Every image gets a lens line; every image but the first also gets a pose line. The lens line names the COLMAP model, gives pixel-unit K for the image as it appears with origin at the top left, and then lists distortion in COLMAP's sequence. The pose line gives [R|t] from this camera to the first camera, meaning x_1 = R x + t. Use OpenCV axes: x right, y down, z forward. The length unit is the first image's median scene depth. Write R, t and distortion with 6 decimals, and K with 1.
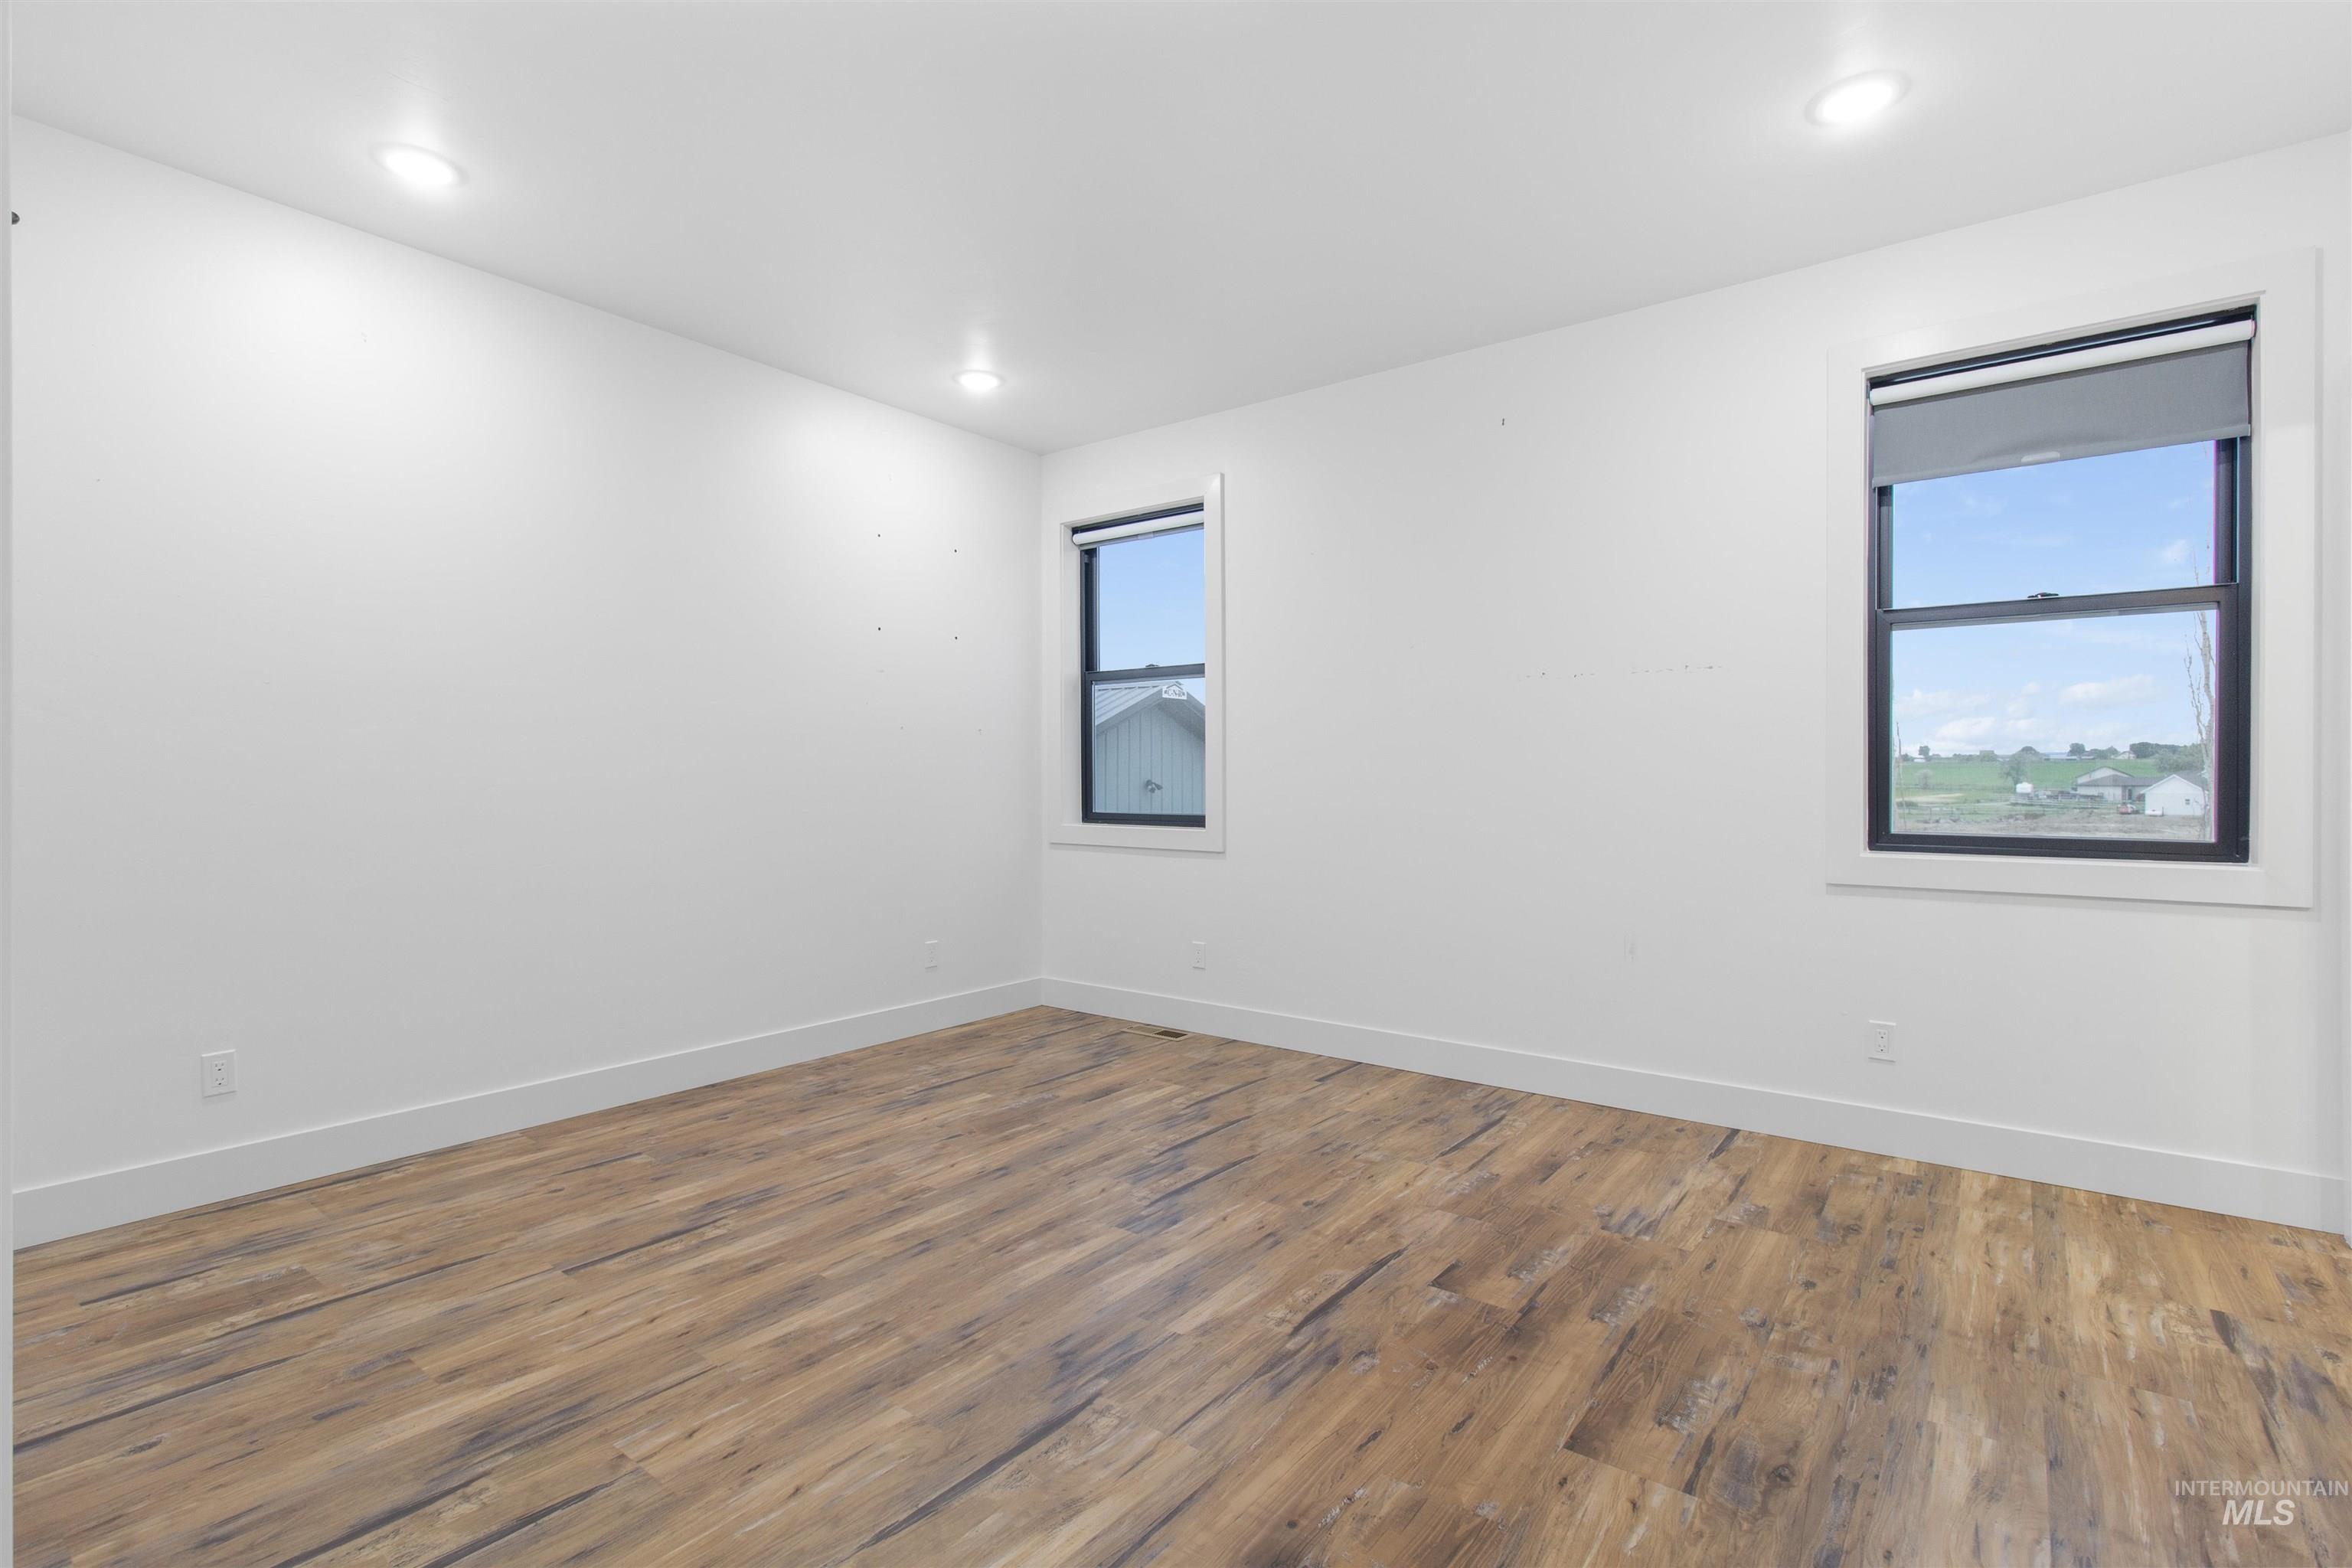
lens RADIAL K [[1096.2, 0, 1178.4], [0, 1096.2, 774.5], [0, 0, 1]] dist [0.002248, -0.000184]
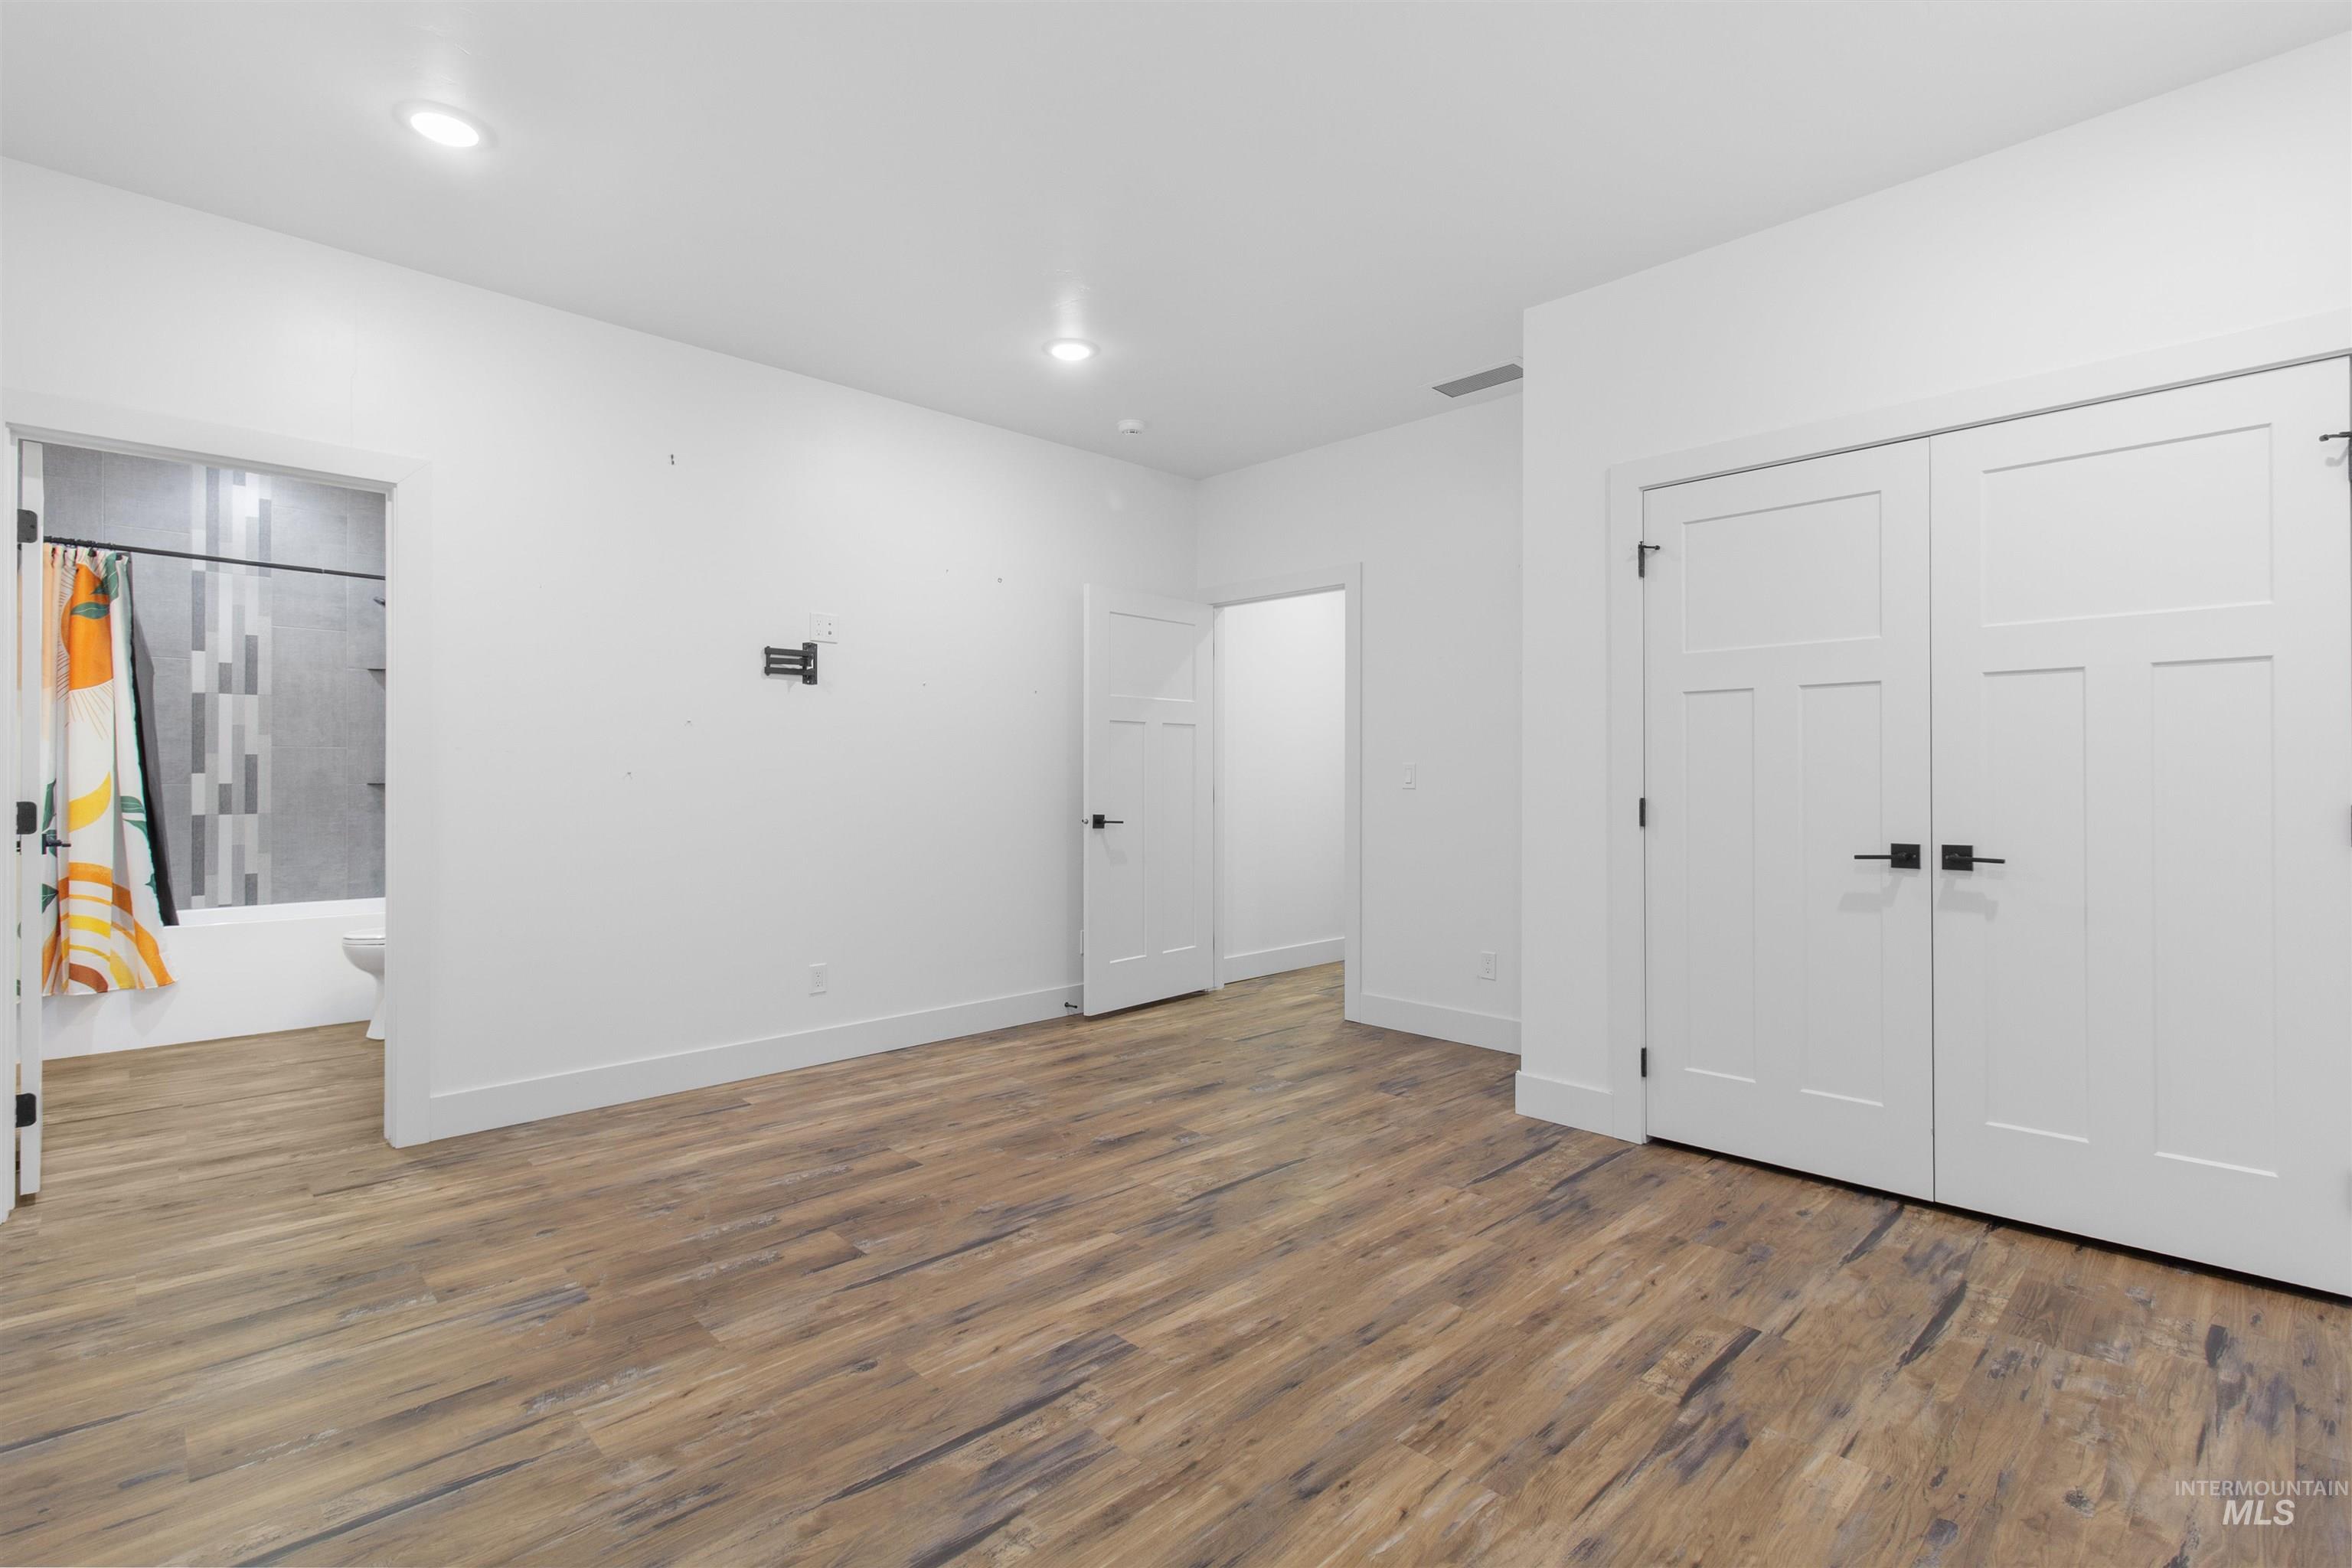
lens RADIAL K [[1096.2, 0, 1178.4], [0, 1096.2, 774.5], [0, 0, 1]] dist [0.002248, -0.000184]
pose [[-0.989159, 0.001379, 0.146840, -0.227269], [0.000983, 0.999996, -0.002767, 0.000629], [-0.146844, -0.002593, -0.989156, 1.988069]]
